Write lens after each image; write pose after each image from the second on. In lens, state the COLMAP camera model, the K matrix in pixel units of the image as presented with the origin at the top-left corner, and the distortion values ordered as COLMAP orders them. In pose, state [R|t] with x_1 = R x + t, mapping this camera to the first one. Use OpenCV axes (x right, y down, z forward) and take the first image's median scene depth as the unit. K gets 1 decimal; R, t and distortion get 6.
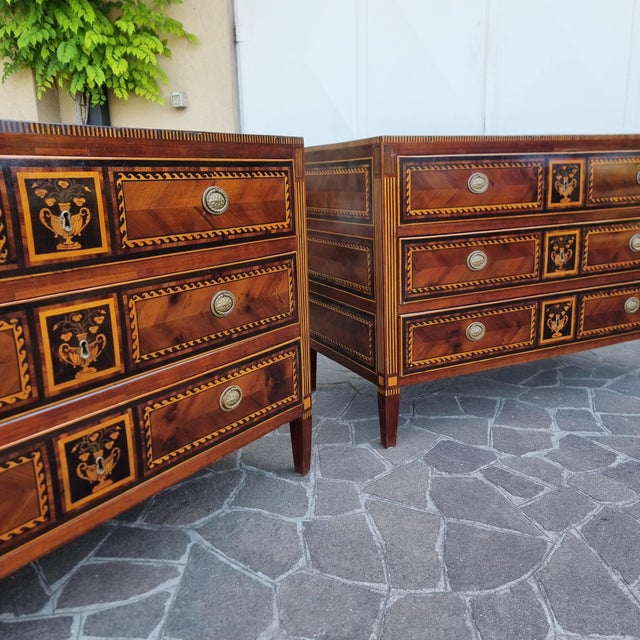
lens RADIAL K [[596.9, 0, 317.3], [0, 596.9, 322.0], [0, 0, 1]] dist [0.082026, -0.069250]
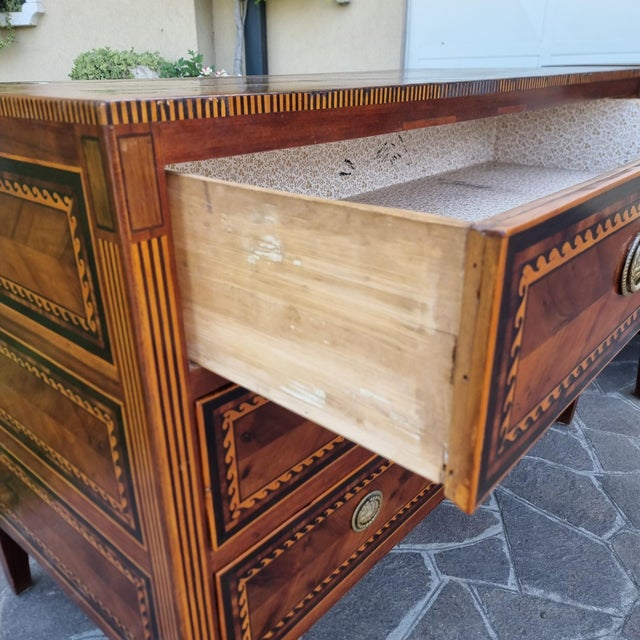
lens RADIAL K [[598.4, 0, 307.1], [0, 598.4, 325.4], [0, 0, 1]] dist [0.058083, -0.023132]
pose [[0.994476, 0.053832, -0.090107, -0.362418], [-0.037678, 0.984338, 0.172220, -0.060598], [0.097967, -0.167874, 0.980929, 0.004629]]
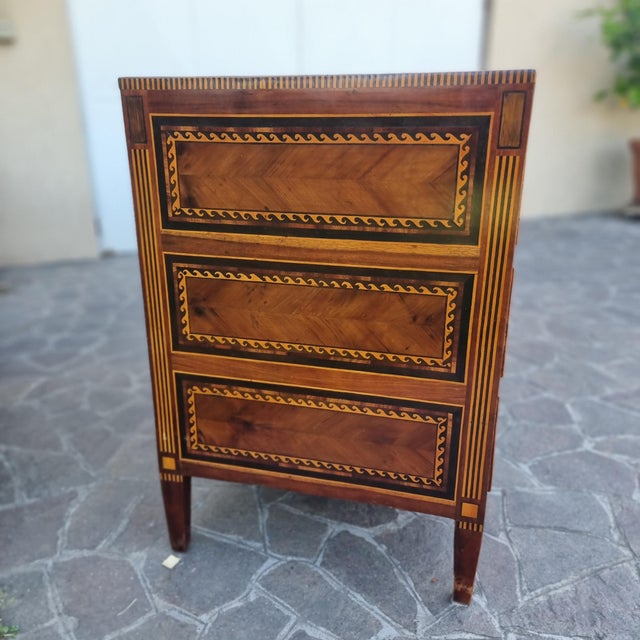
lens RADIAL K [[591.2, 0, 318.2], [0, 591.2, 329.9], [0, 0, 1]] dist [0.078293, -0.083557]
pose [[0.930031, -0.093197, 0.355468, -0.812901], [0.059271, 0.992684, 0.105187, 0.032585], [-0.362671, -0.076759, 0.928751, -0.115125]]
